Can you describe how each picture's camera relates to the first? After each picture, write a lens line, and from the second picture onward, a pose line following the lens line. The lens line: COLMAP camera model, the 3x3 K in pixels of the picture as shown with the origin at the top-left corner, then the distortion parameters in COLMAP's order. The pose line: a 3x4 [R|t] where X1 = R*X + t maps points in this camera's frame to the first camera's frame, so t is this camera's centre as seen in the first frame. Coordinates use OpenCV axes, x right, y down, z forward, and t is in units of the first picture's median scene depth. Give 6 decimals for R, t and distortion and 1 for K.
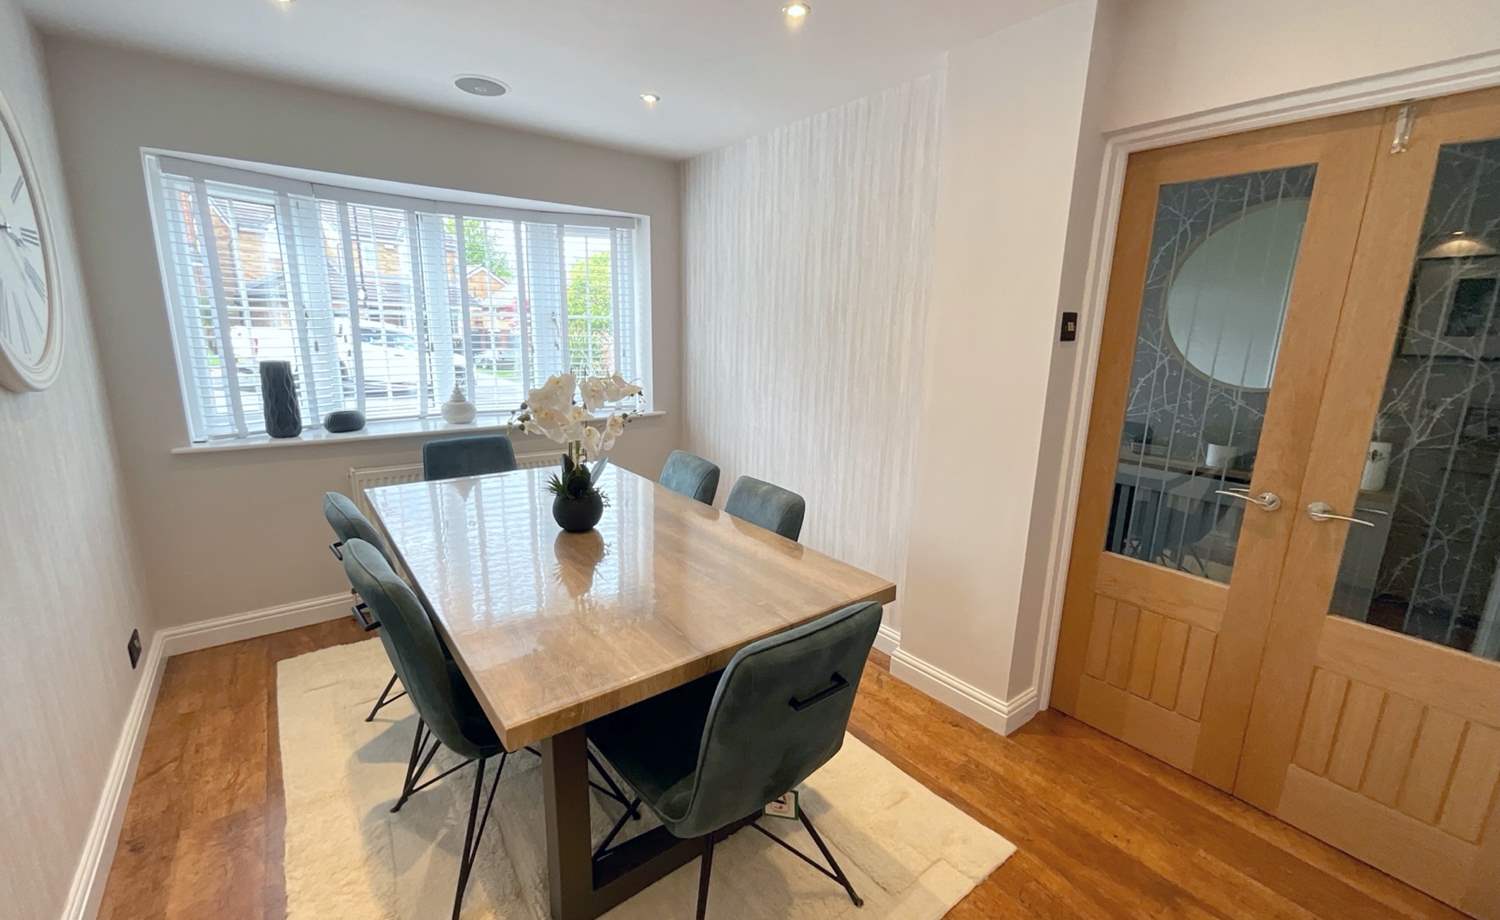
lens RADIAL K [[612.1, 0, 754.4], [0, 612.1, 461.2], [0, 0, 1]] dist [0.007919, 0.000106]
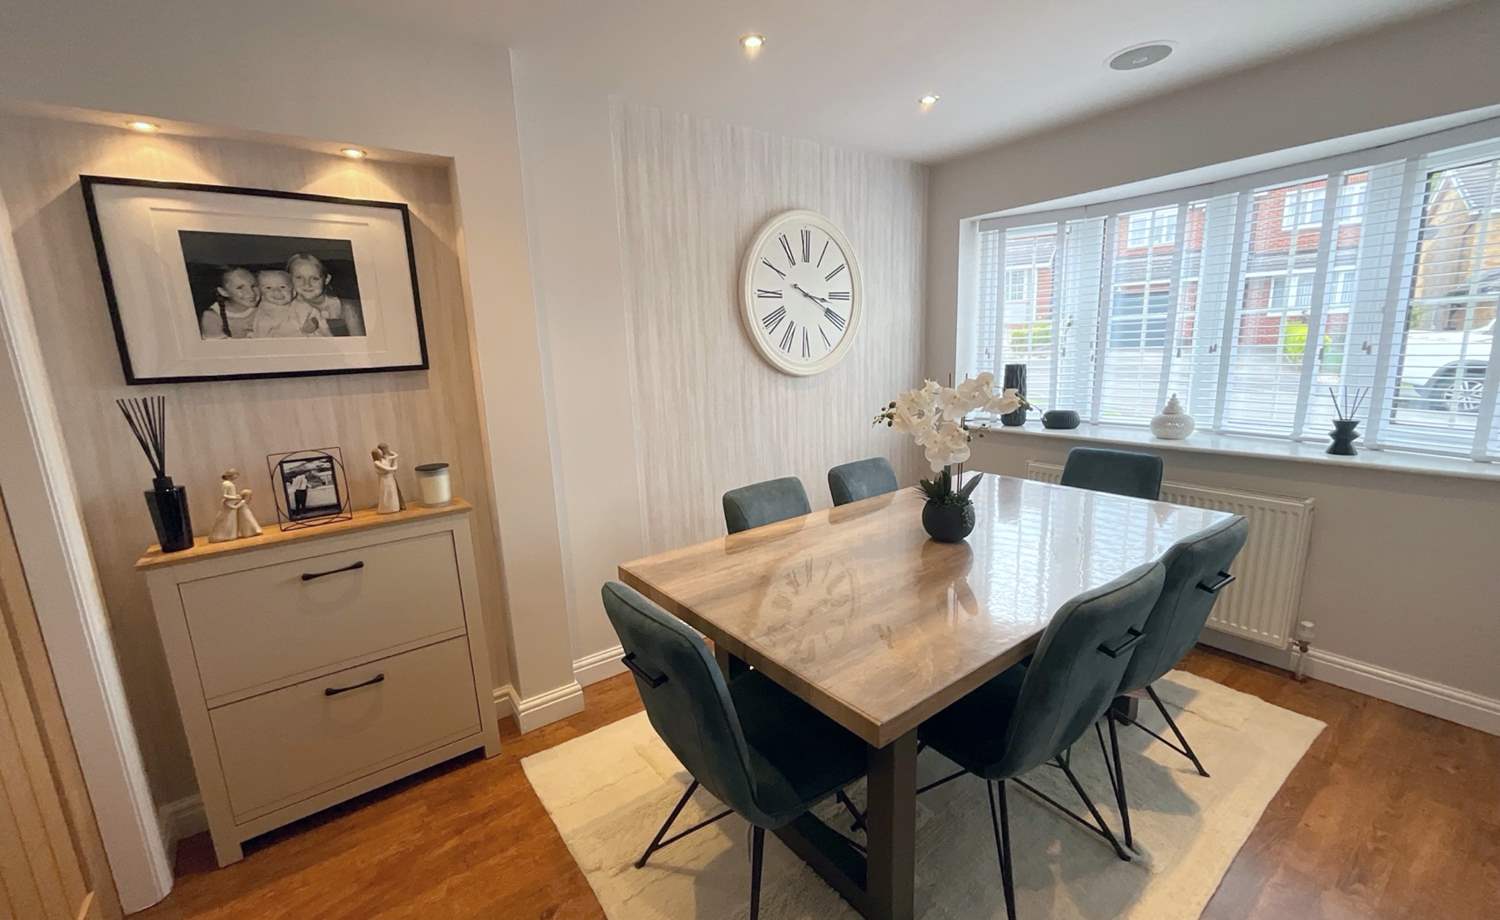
lens RADIAL K [[612.1, 0, 754.4], [0, 612.1, 461.2], [0, 0, 1]] dist [0.007919, 0.000106]
pose [[-0.008185, 0.168358, -0.985692, 0.454831], [-0.182729, 0.968876, 0.167003, -0.078480], [0.983129, 0.181482, 0.022833, 0.461896]]
